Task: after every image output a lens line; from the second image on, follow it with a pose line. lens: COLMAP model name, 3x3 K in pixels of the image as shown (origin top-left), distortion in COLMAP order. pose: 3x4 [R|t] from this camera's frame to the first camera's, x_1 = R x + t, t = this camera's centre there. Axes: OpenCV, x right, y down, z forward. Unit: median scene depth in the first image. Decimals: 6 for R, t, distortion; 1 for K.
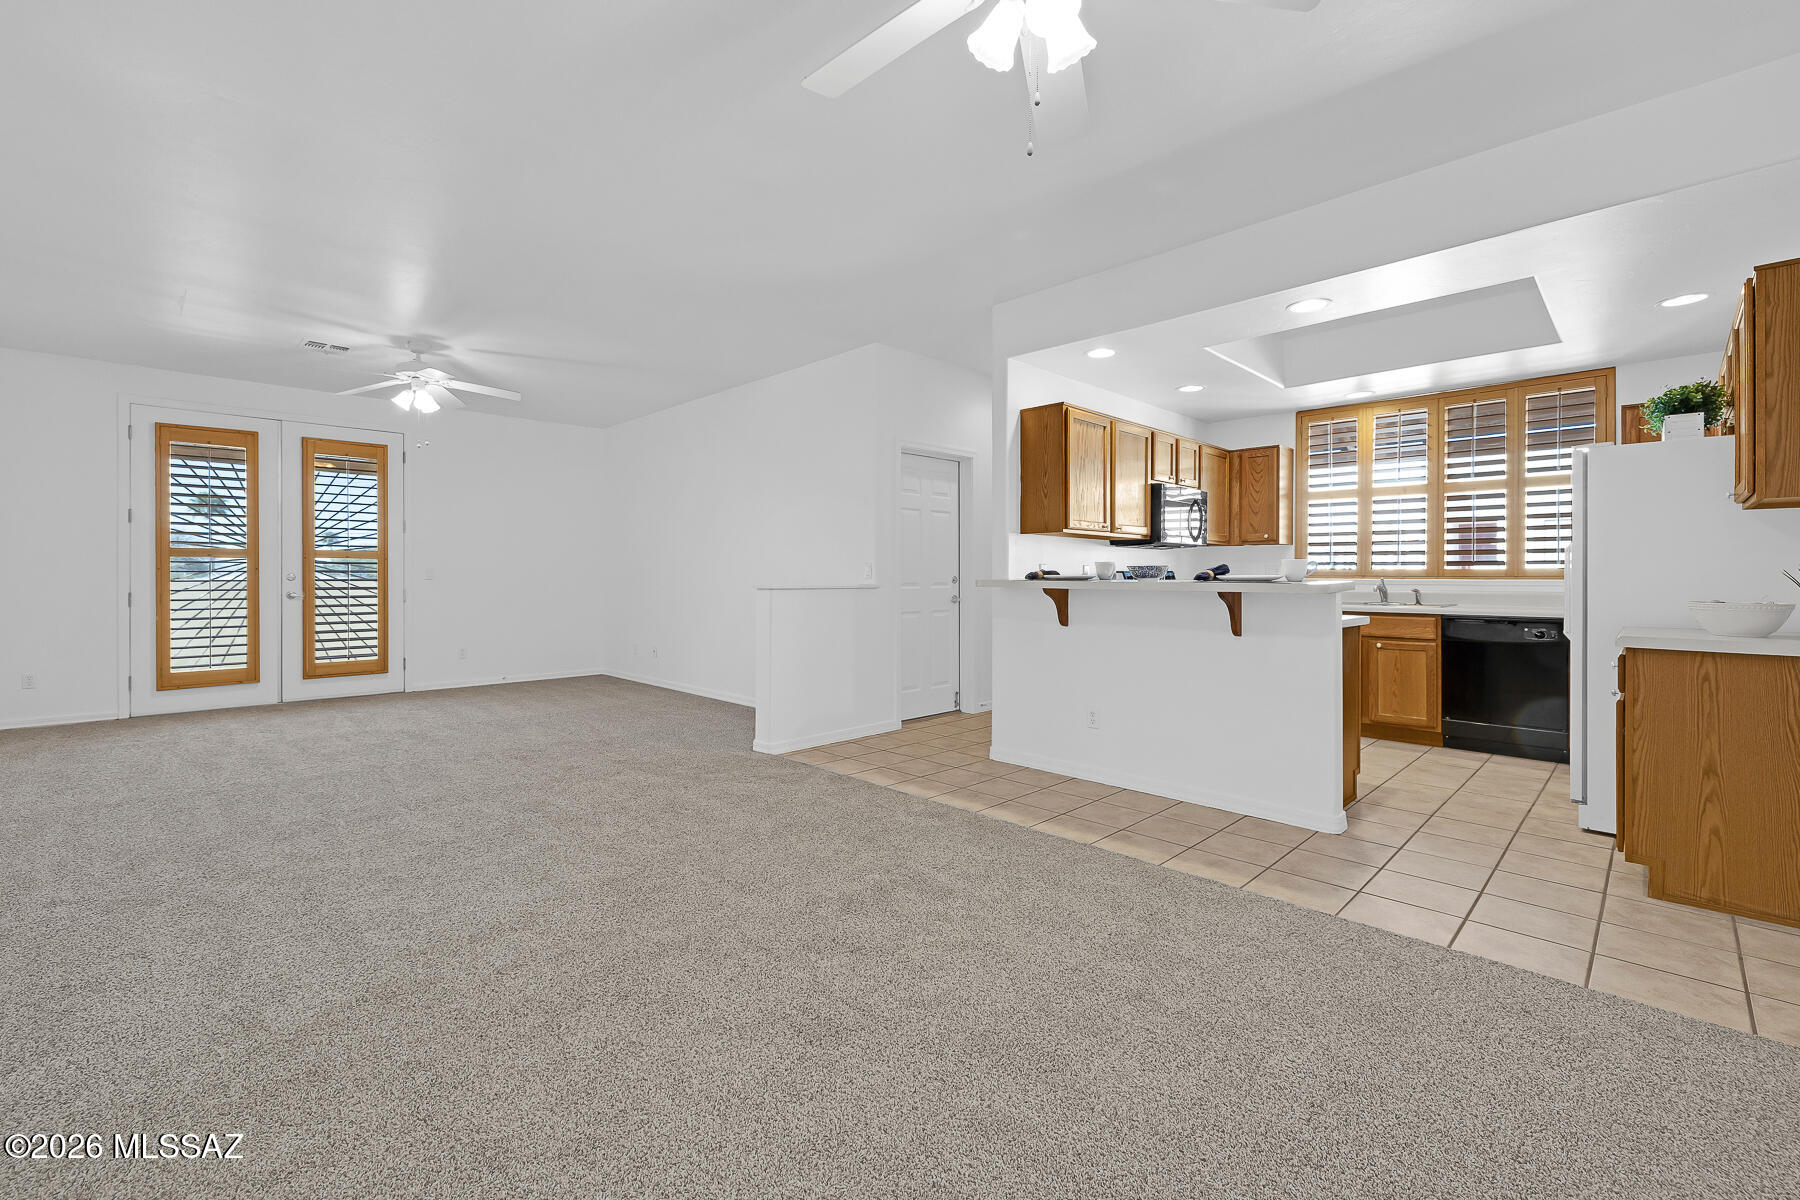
lens RADIAL K [[782.5, 0, 896.5], [0, 782.5, 575.3], [0, 0, 1]] dist [0.014111, -0.001524]
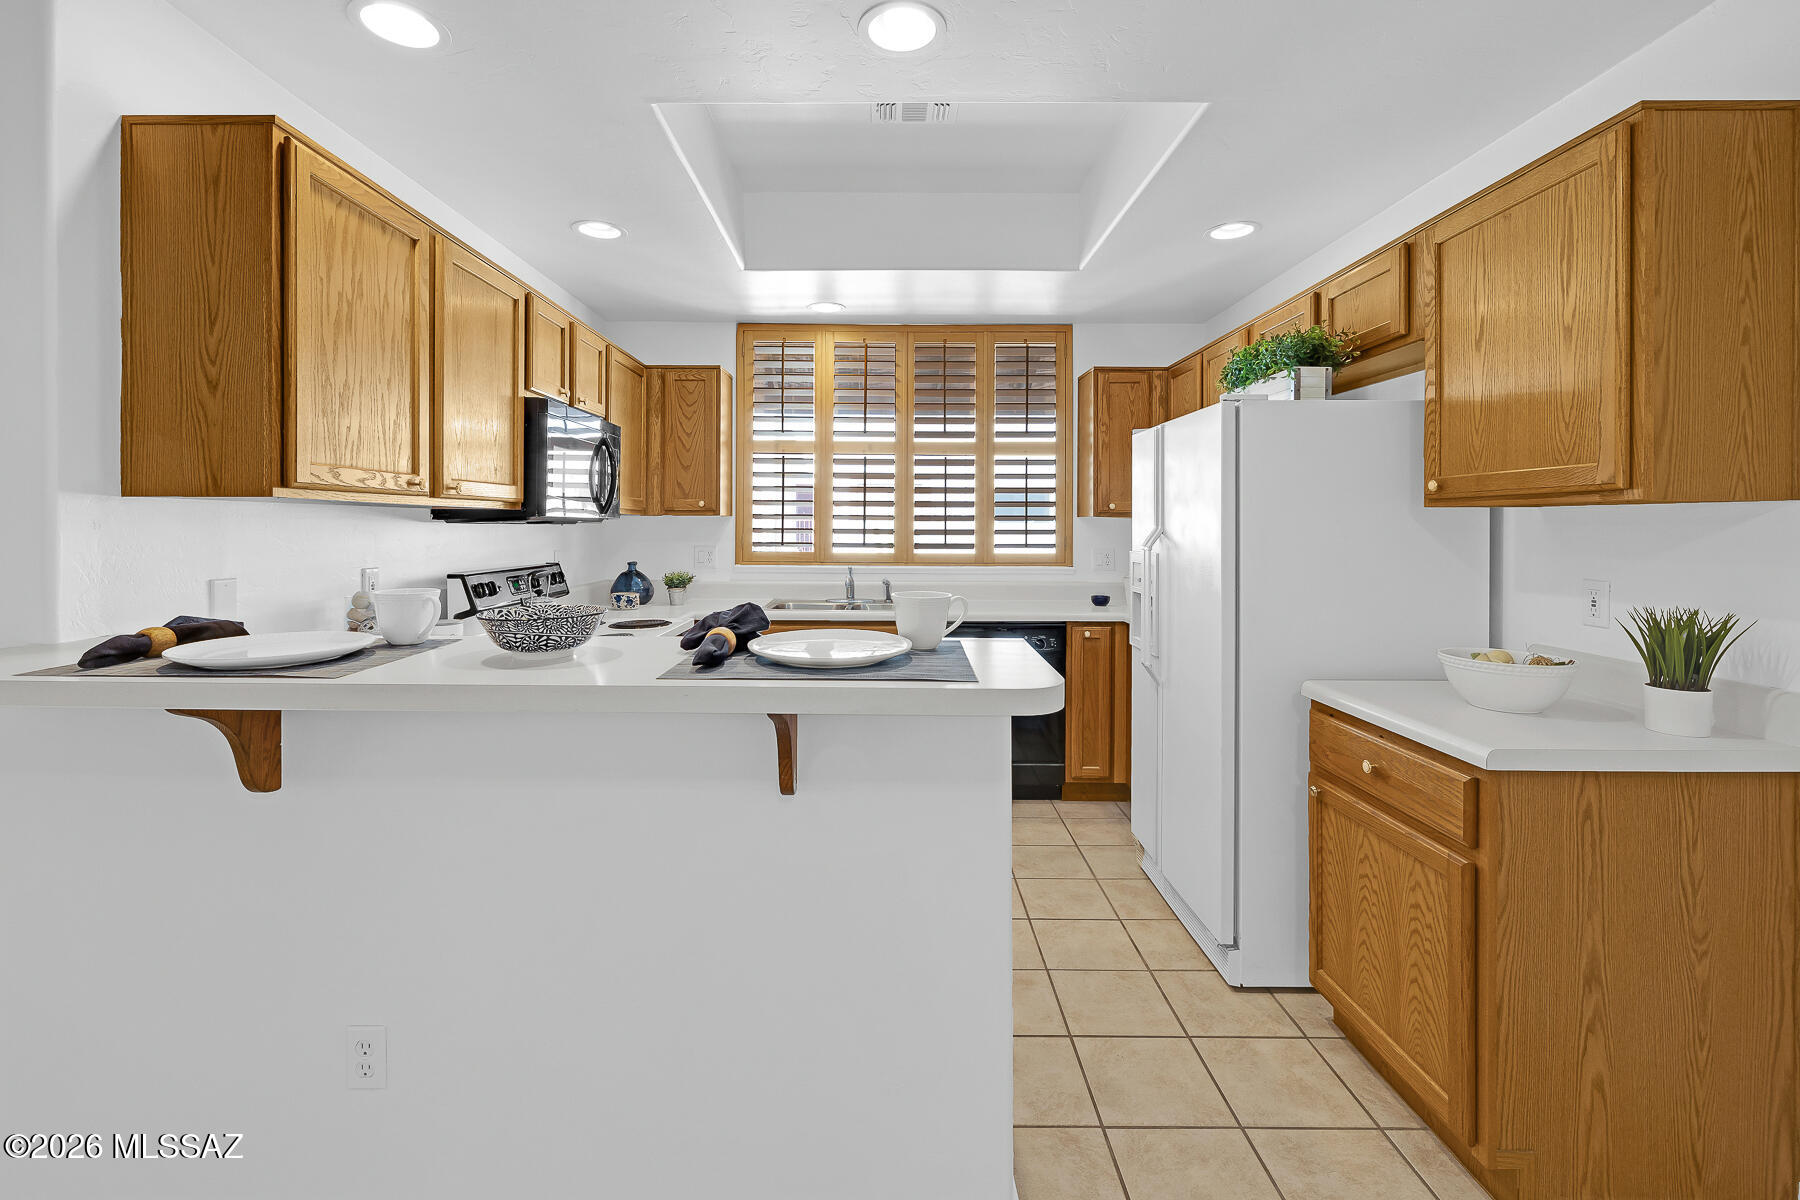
lens RADIAL K [[782.5, 0, 887.7], [0, 782.5, 525.0], [0, 0, 1]] dist [0.014111, -0.001524]
pose [[0.709223, 0.001191, 0.704984, 0.136091], [-0.003514, 0.999992, 0.001845, -0.037575], [-0.704976, -0.003786, 0.709221, 0.479257]]
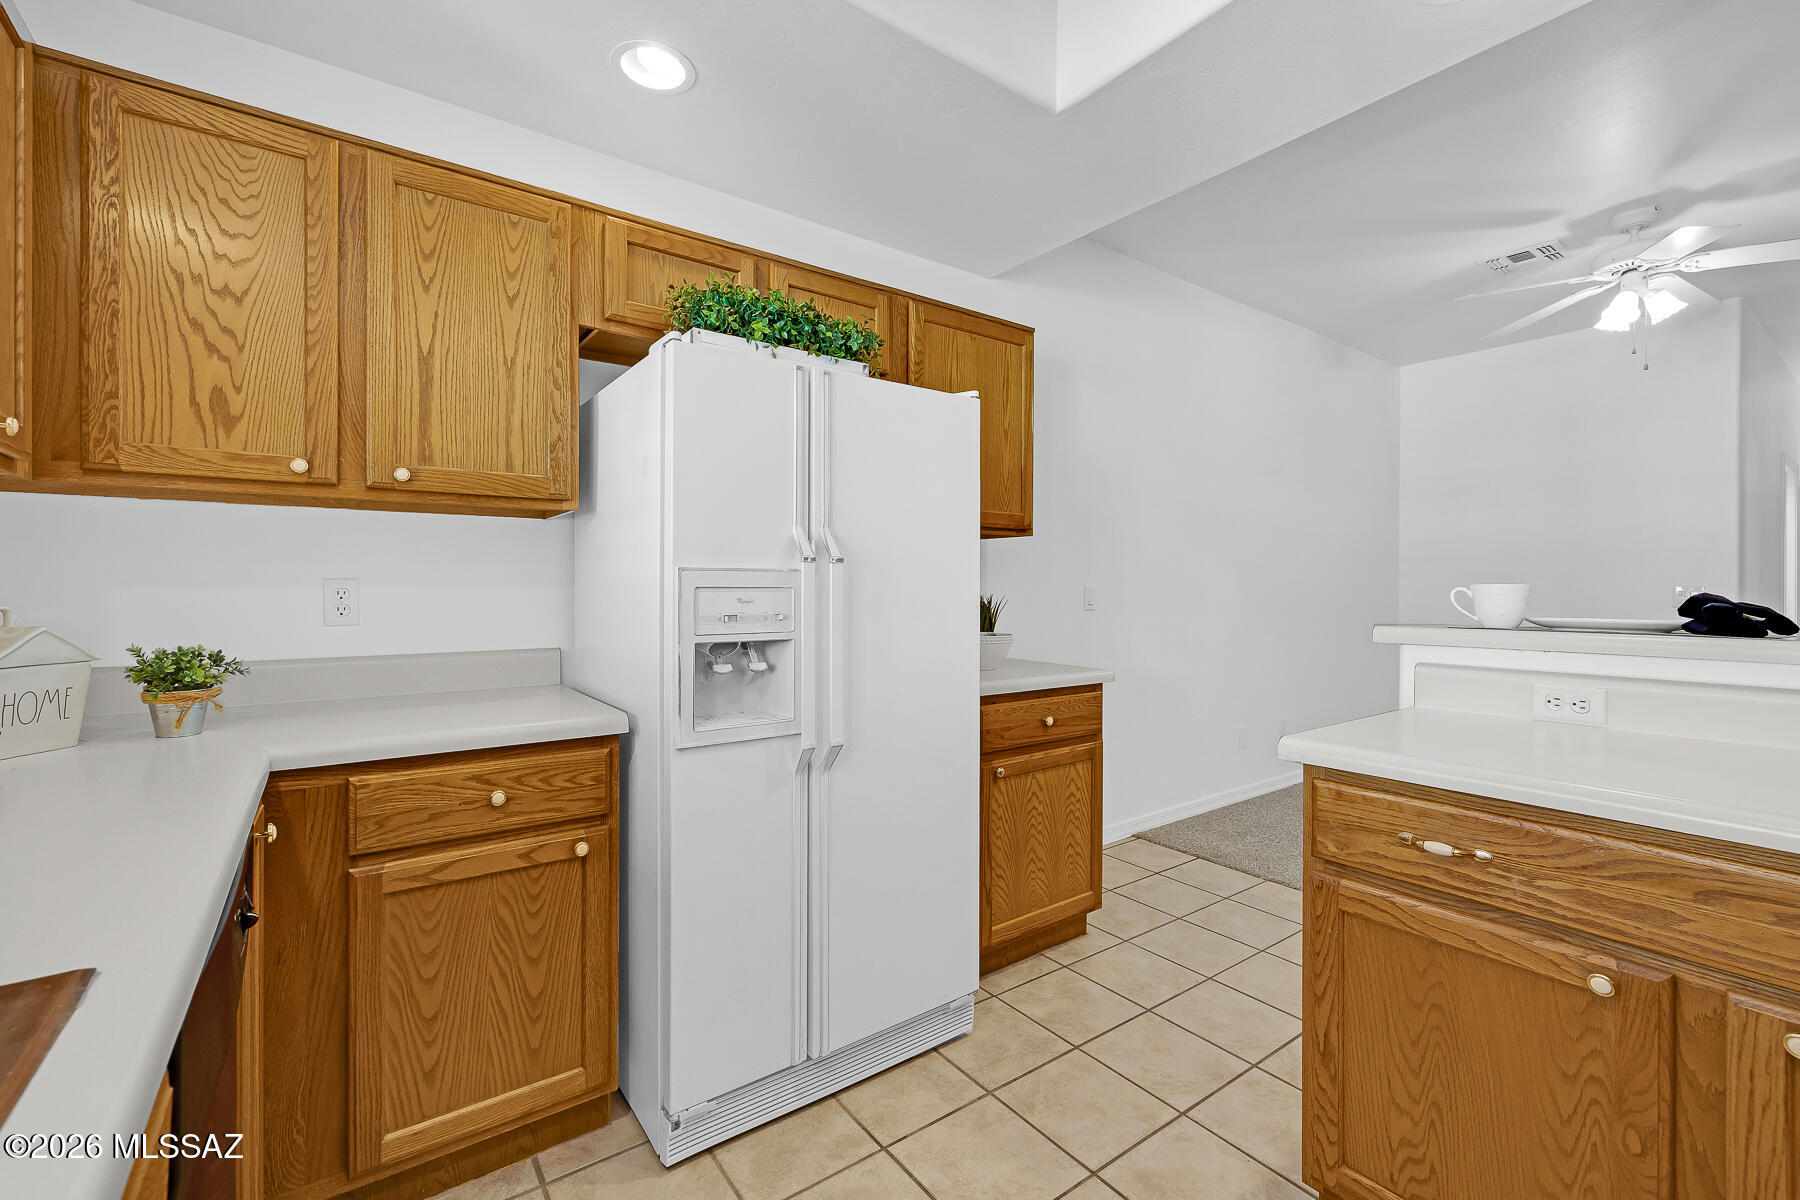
lens RADIAL K [[782.5, 0, 902.9], [0, 782.5, 580.8], [0, 0, 1]] dist [0.014111, -0.001524]
pose [[-0.988304, -0.003860, 0.152447, 0.533995], [-0.004542, 0.999981, -0.004129, -0.013750], [-0.152428, -0.004773, -0.988303, 1.037001]]
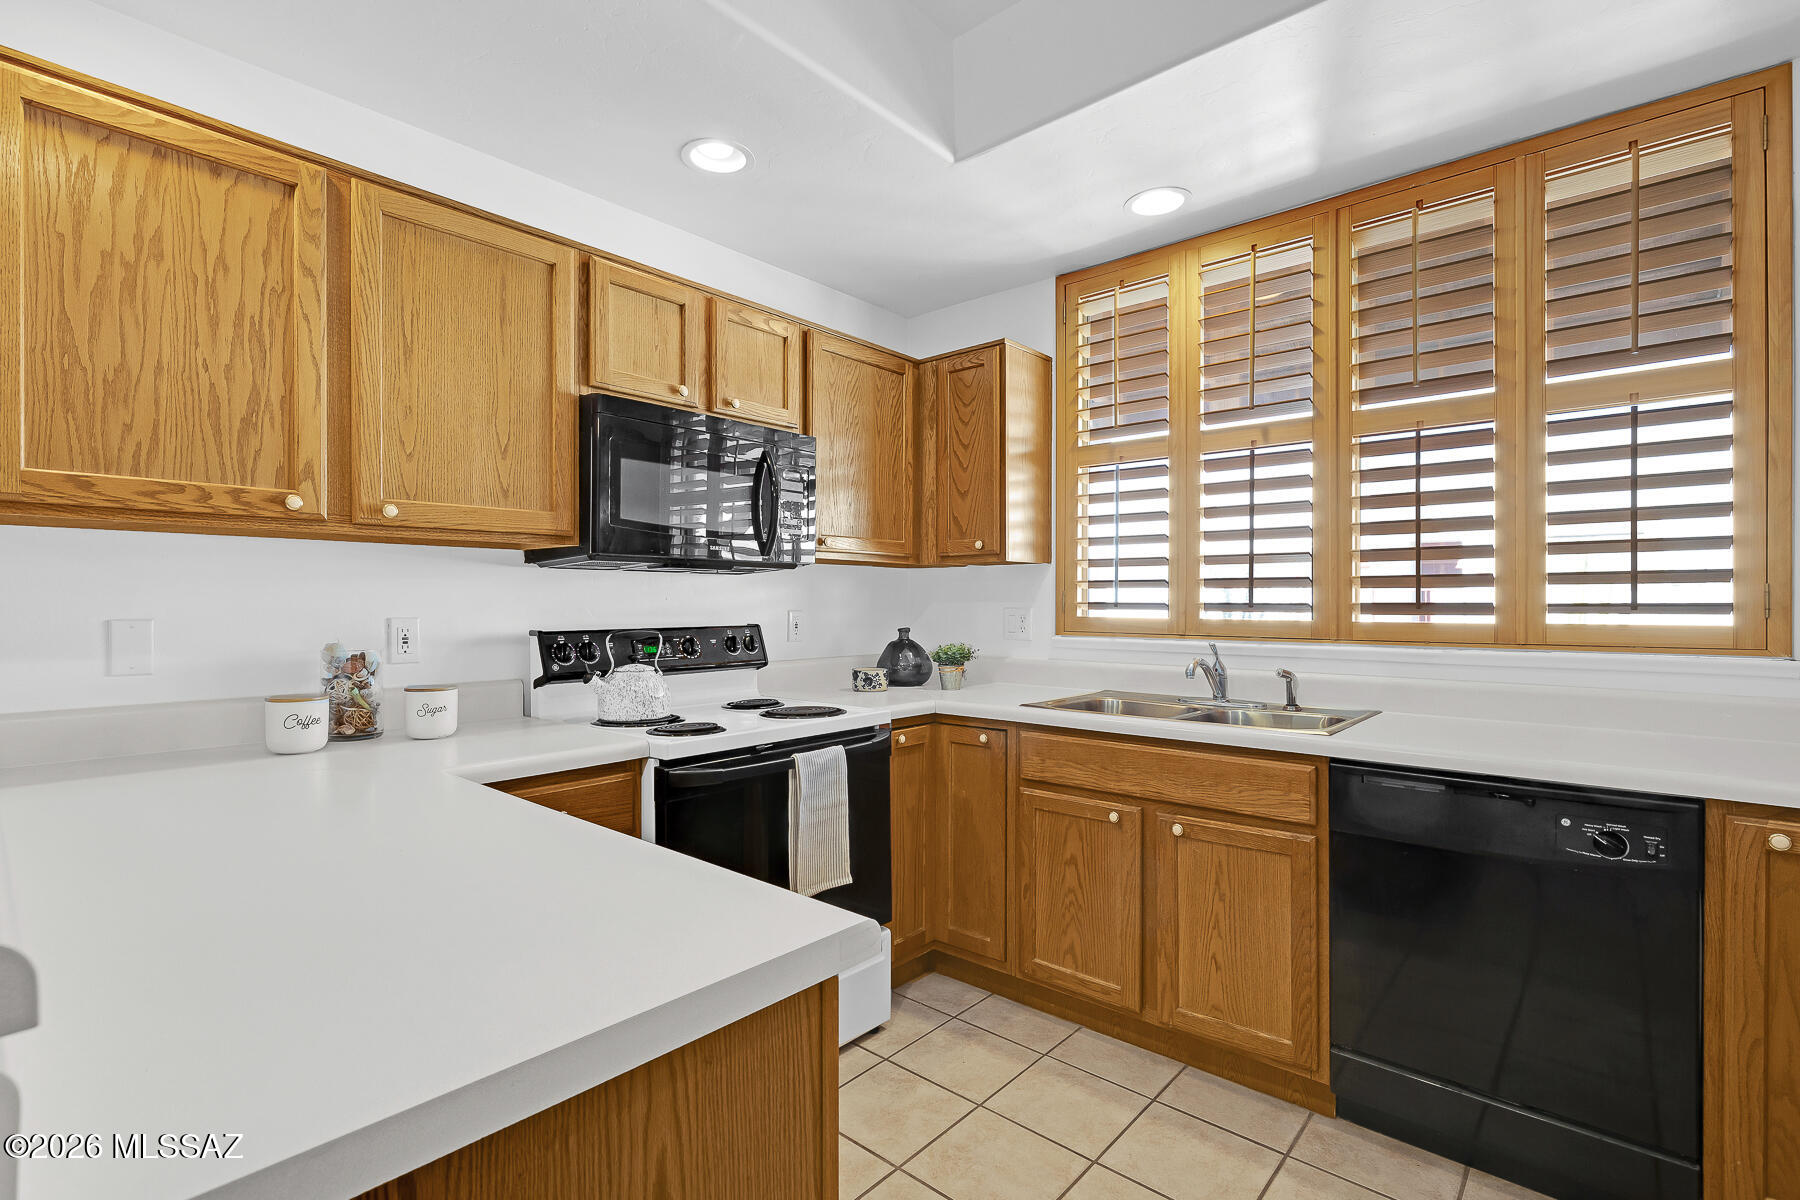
lens RADIAL K [[833.2, 0, 892.9], [0, 833.2, 600.2], [0, 0, 1]] dist [-0.000627, -0.001234]
pose [[0.998713, -0.002258, 0.050666, 0.442289], [0.002393, 0.999994, -0.002602, -0.018869], [-0.050660, 0.002720, 0.998712, 0.588809]]
